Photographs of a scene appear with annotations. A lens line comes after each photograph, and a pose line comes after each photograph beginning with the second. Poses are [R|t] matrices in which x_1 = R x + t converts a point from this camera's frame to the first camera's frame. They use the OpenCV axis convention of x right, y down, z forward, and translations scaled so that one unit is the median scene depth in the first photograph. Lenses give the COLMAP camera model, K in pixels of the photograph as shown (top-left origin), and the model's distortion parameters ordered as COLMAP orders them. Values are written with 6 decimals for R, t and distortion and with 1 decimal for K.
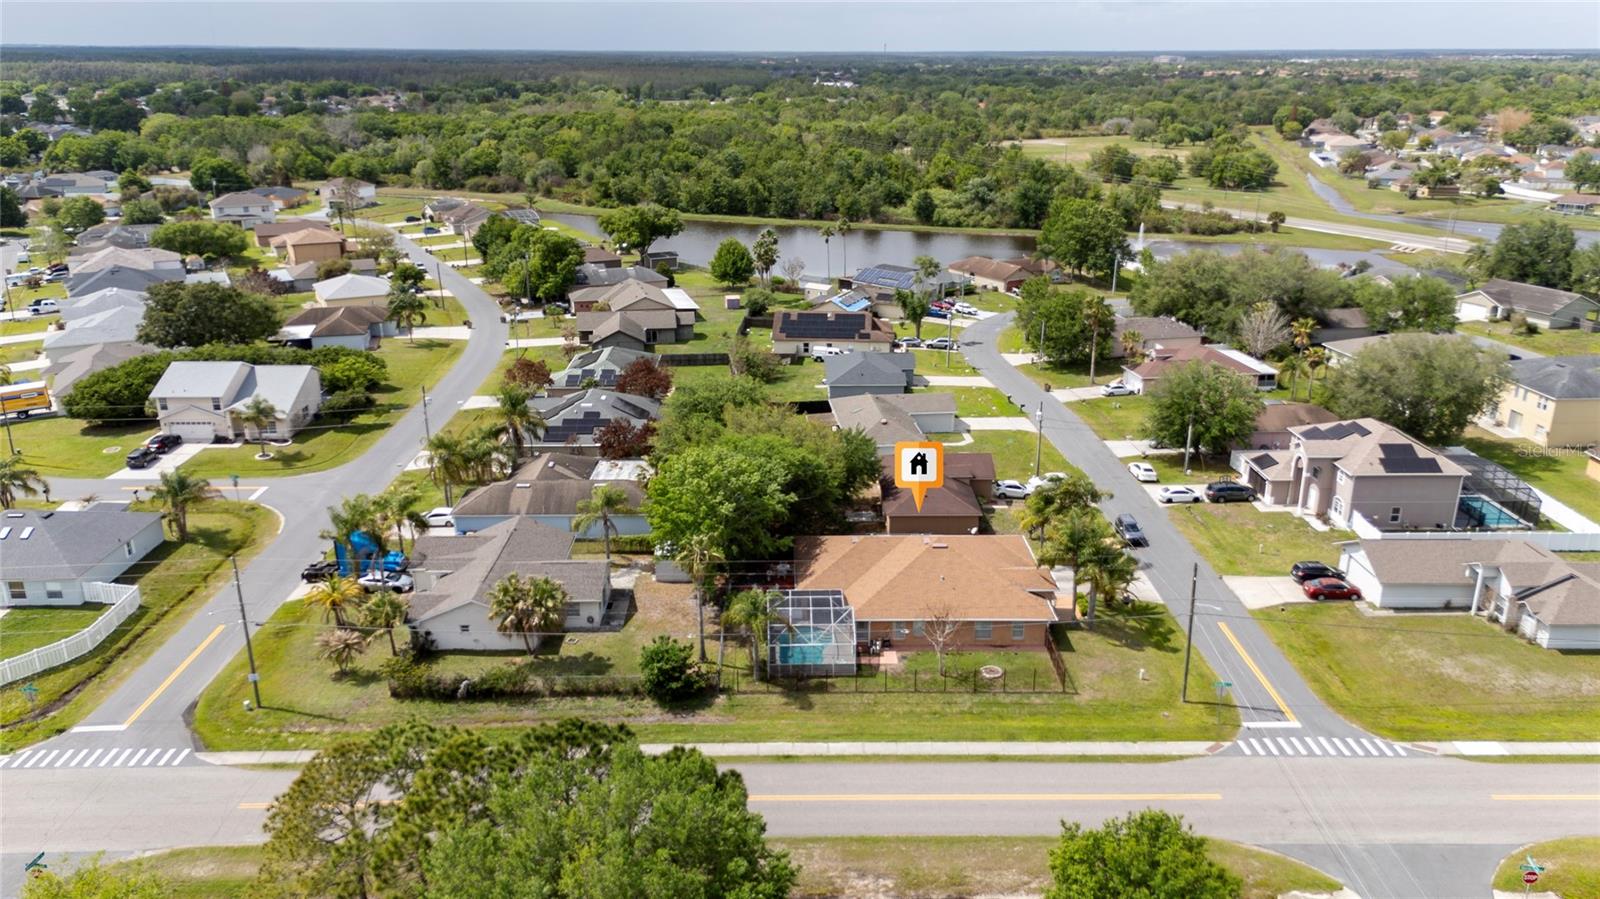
lens RADIAL K [[1167.4, 0, 805.2], [0, 1167.4, 449.1], [0, 0, 1]] dist [0.098686, -0.109354]
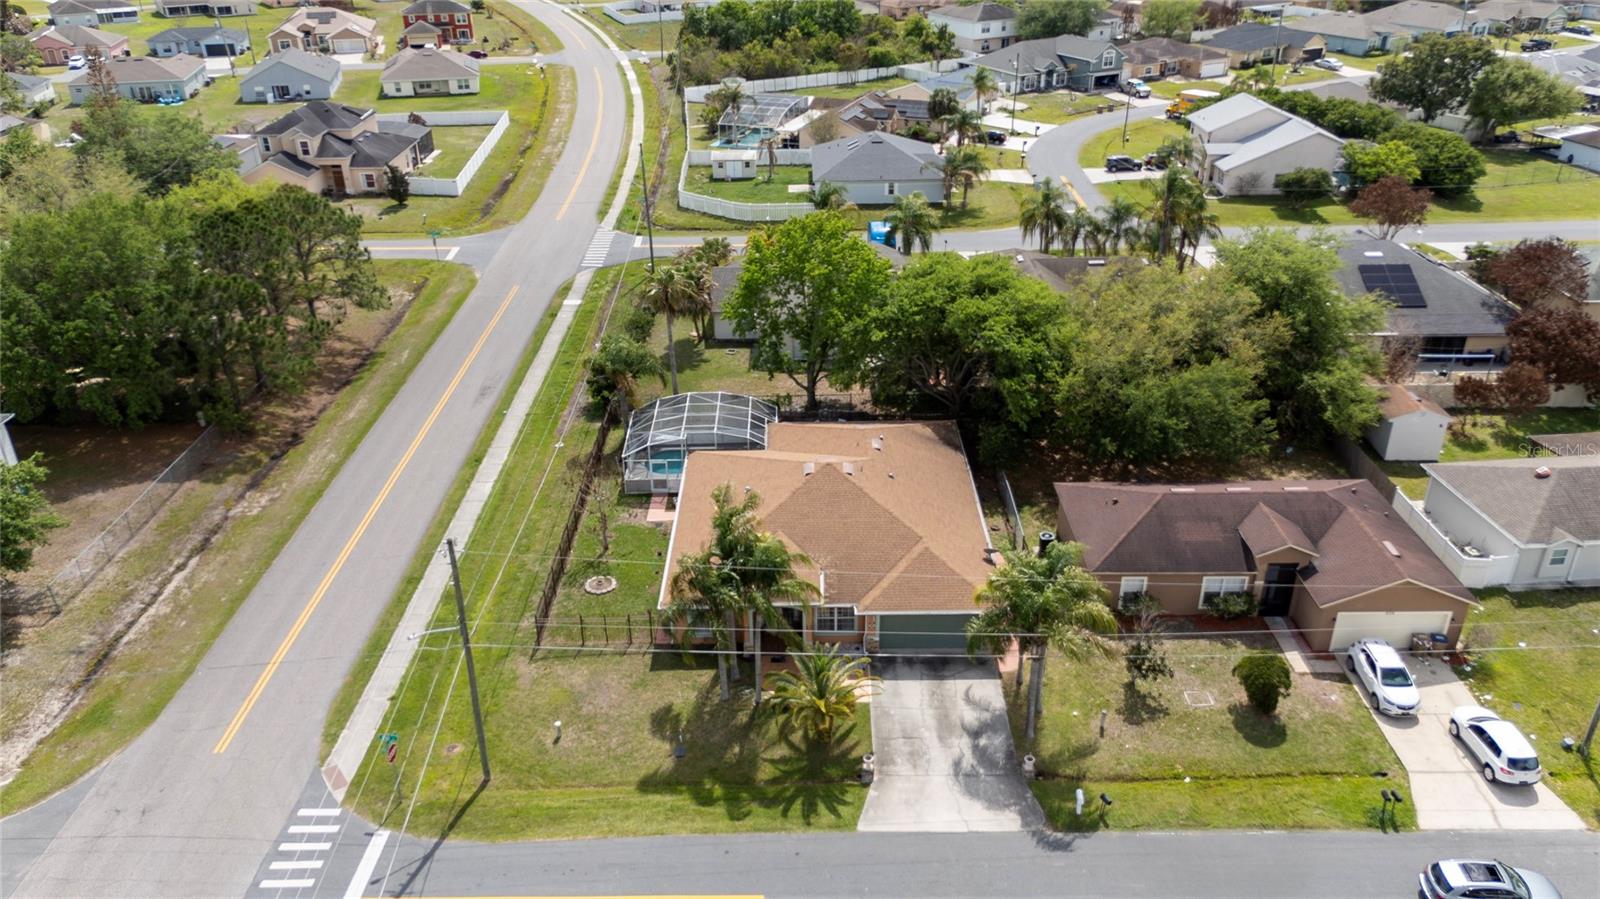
lens RADIAL K [[1167.4, 0, 805.2], [0, 1167.4, 449.1], [0, 0, 1]] dist [0.098686, -0.109354]
pose [[-0.009376, 0.457011, -0.889412, 0.483460], [-0.310663, 0.844105, 0.437006, -0.146431], [0.950474, 0.280405, 0.134062, 0.645493]]
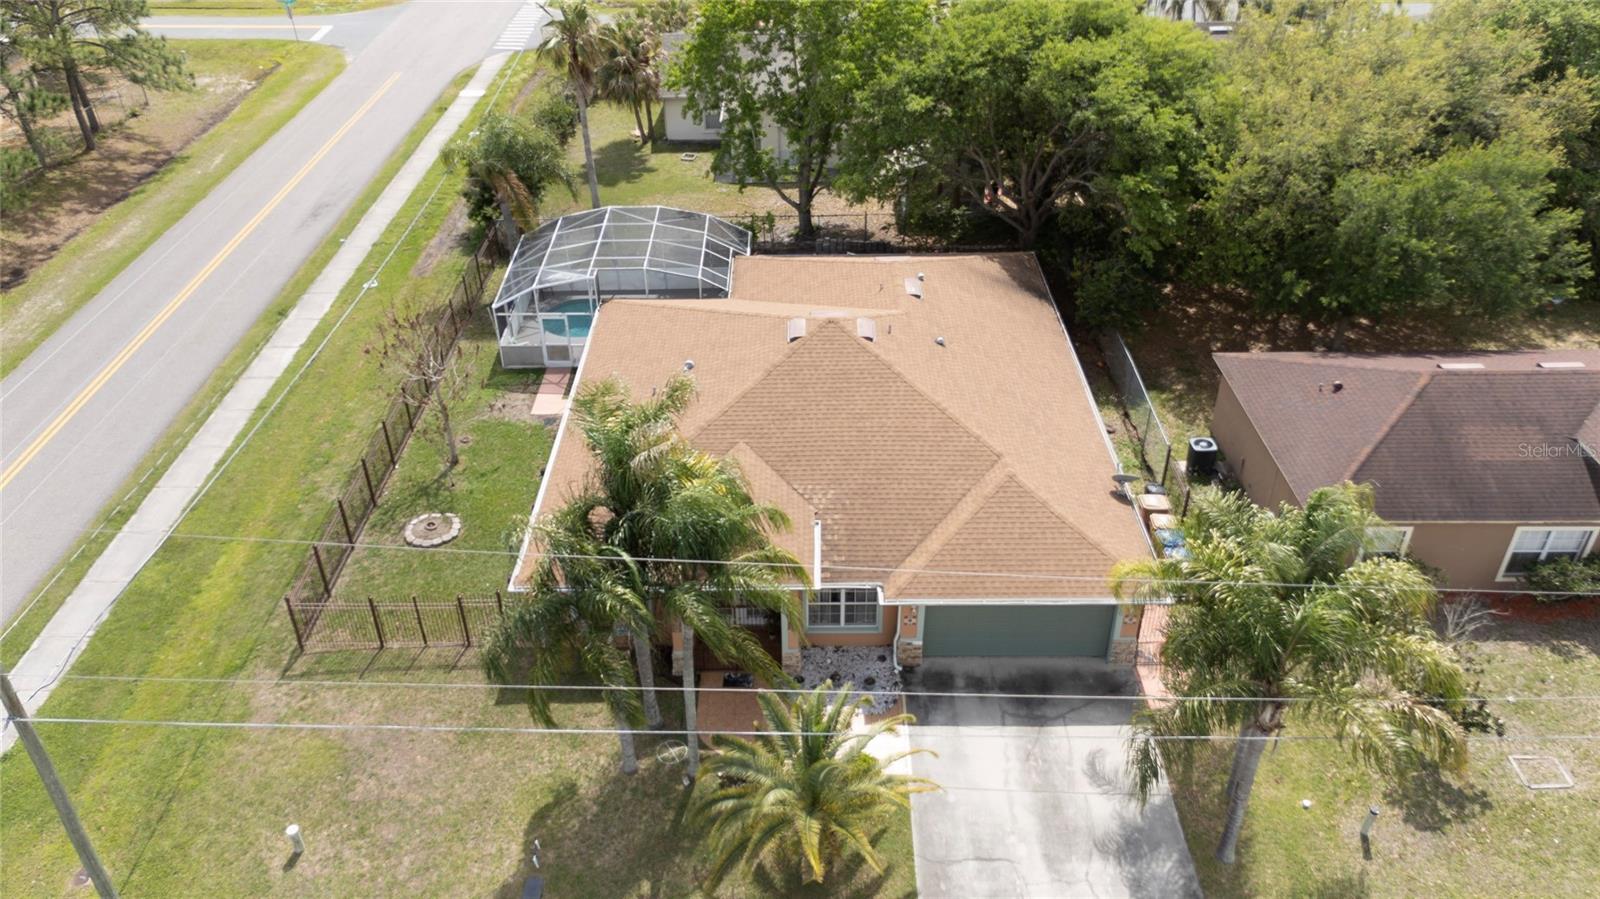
lens RADIAL K [[1167.4, 0, 805.2], [0, 1167.4, 449.1], [0, 0, 1]] dist [0.098686, -0.109354]
pose [[-0.011804, 0.556655, -0.830660, 0.310745], [-0.313464, 0.786783, 0.531707, -0.058094], [0.949527, 0.266658, 0.165205, 0.676430]]
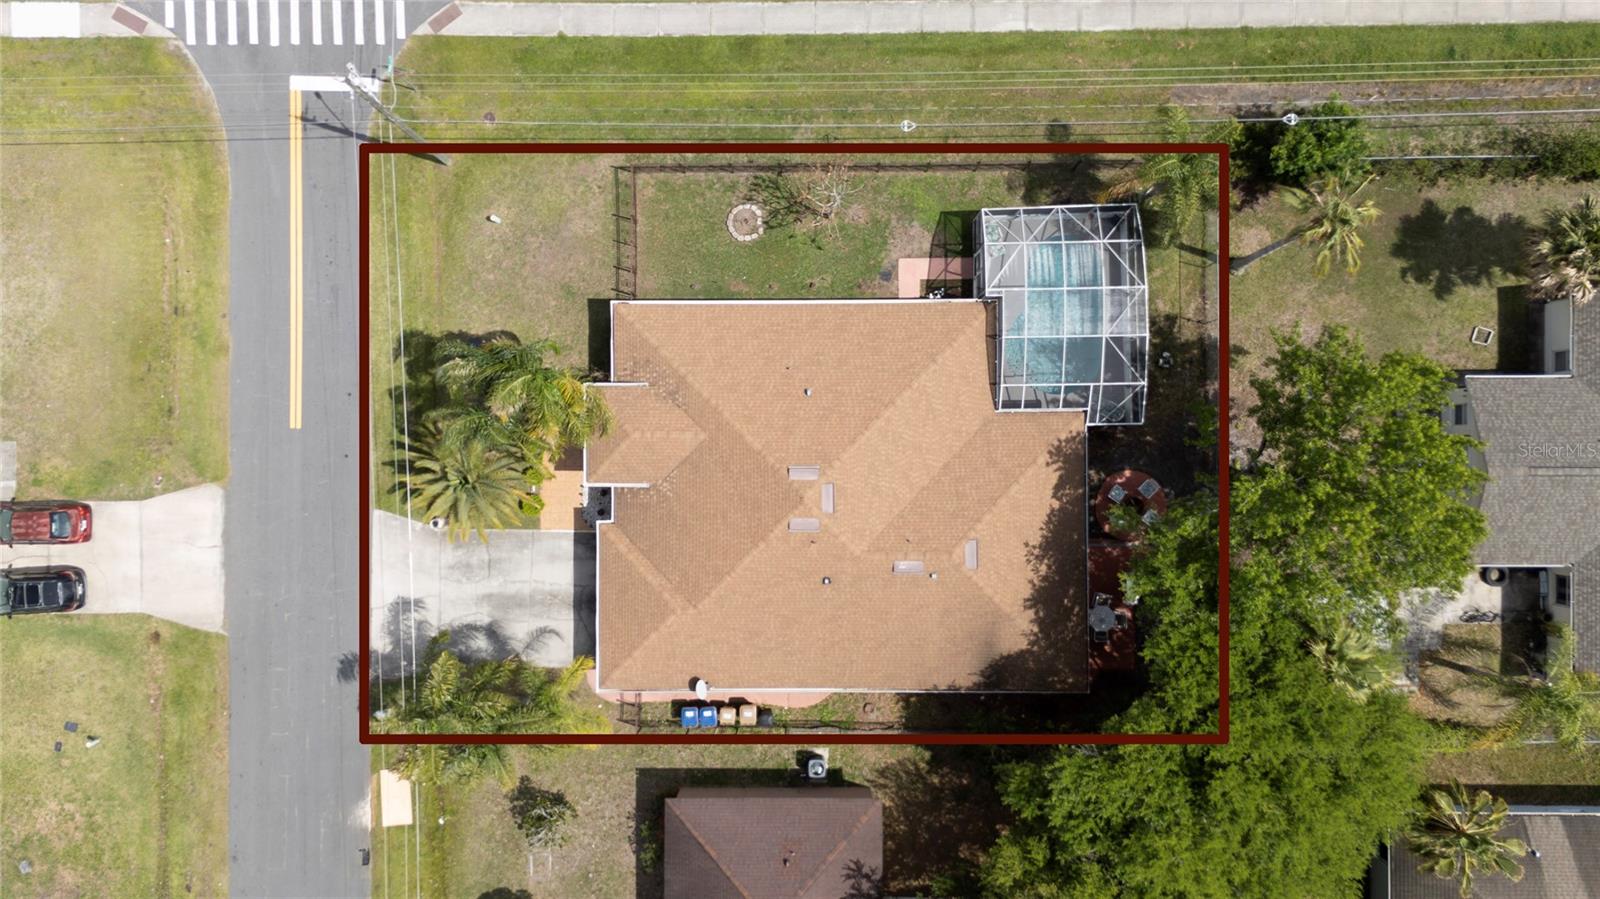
lens RADIAL K [[1167.4, 0, 805.2], [0, 1167.4, 449.1], [0, 0, 1]] dist [0.098686, -0.109354]
pose [[-0.999846, -0.013217, 0.011580, 0.077492], [0.015210, -0.320914, 0.946986, -0.265404], [-0.008800, 0.947016, 0.321066, 0.592471]]
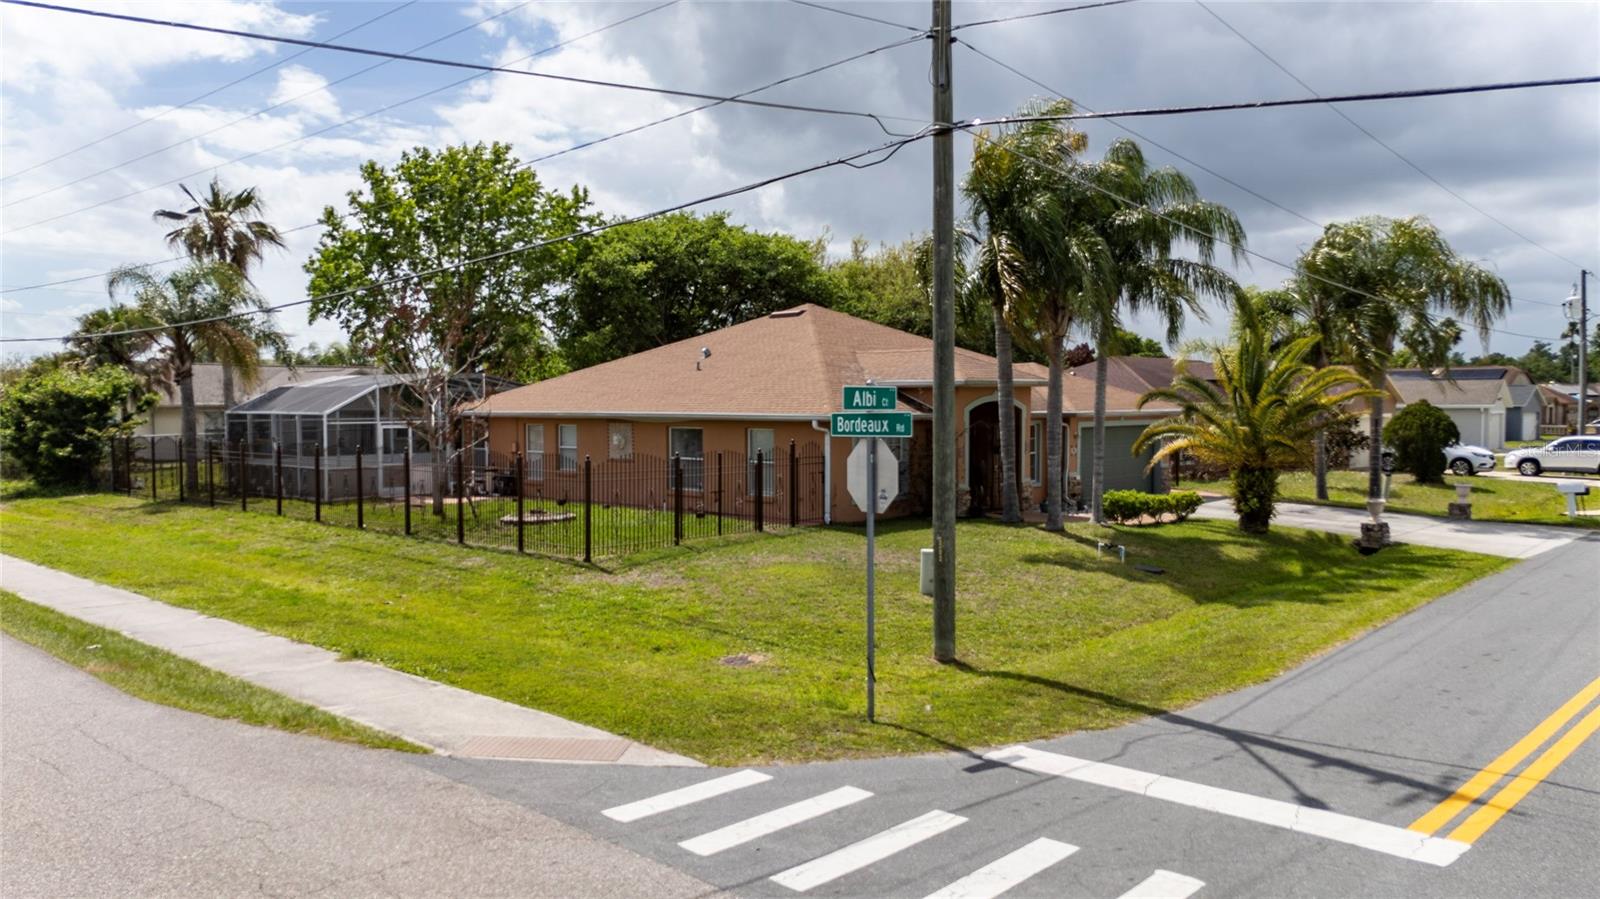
lens RADIAL K [[1167.4, 0, 805.2], [0, 1167.4, 449.1], [0, 0, 1]] dist [0.098686, -0.109354]
pose [[0.722573, 0.016141, -0.691107, 0.270361], [-0.220982, 0.952666, -0.208794, 0.140821], [0.655023, 0.303591, 0.691937, 0.534483]]
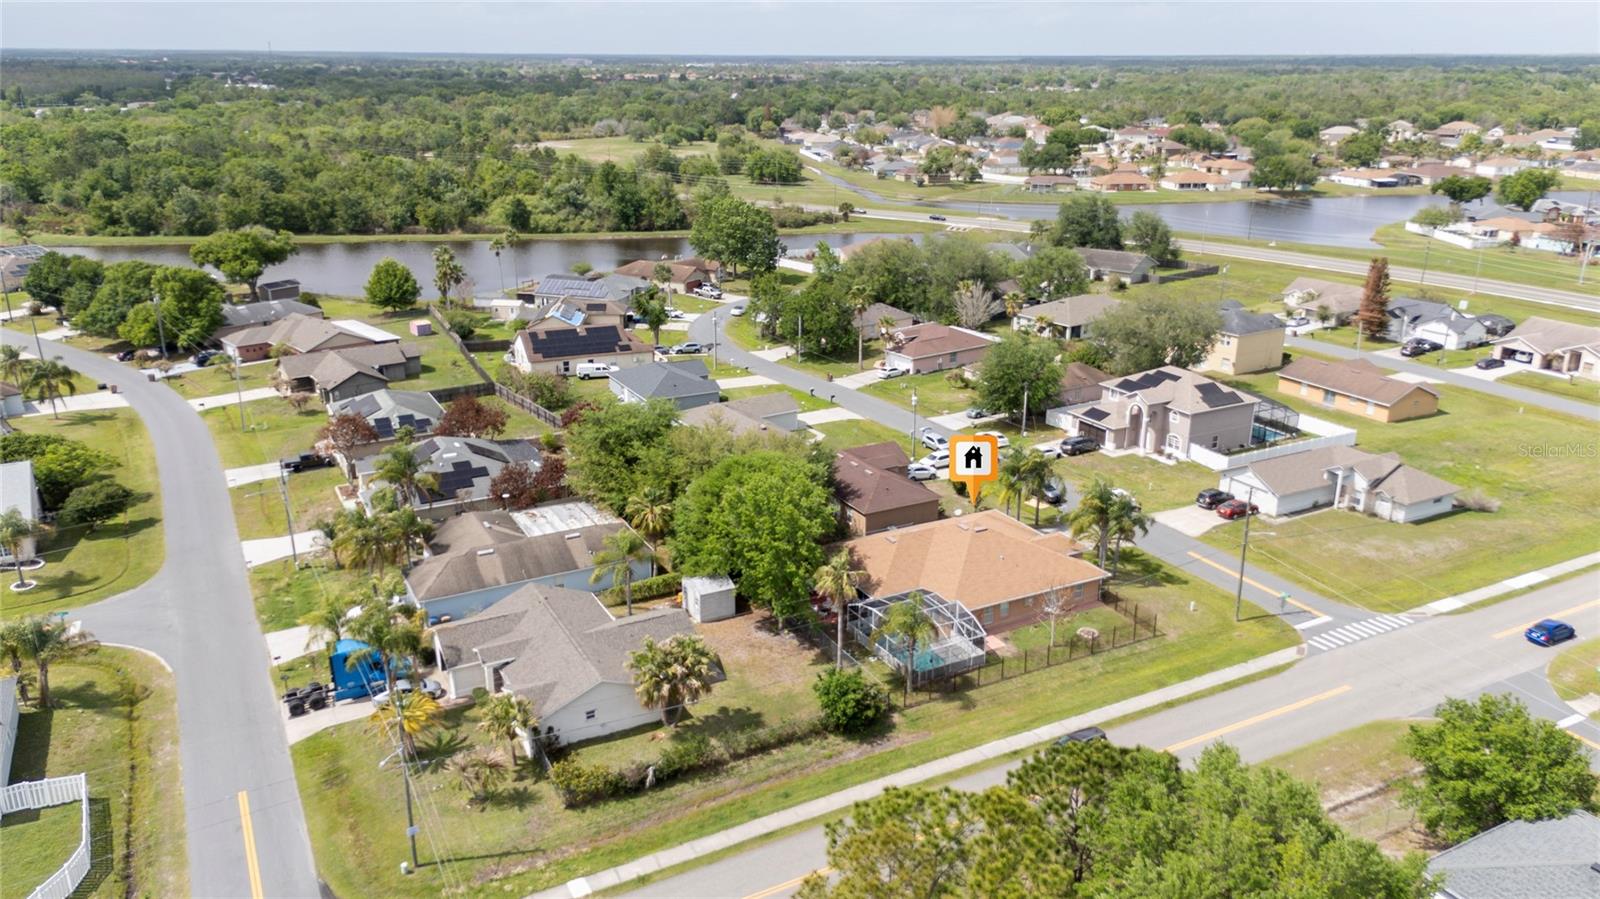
lens RADIAL K [[1167.4, 0, 805.2], [0, 1167.4, 449.1], [0, 0, 1]] dist [0.098686, -0.109354]
pose [[0.887535, -0.146501, 0.436829, -0.332313], [0.147248, 0.988570, 0.032366, -0.031557], [-0.436578, 0.035596, 0.898962, 0.091897]]
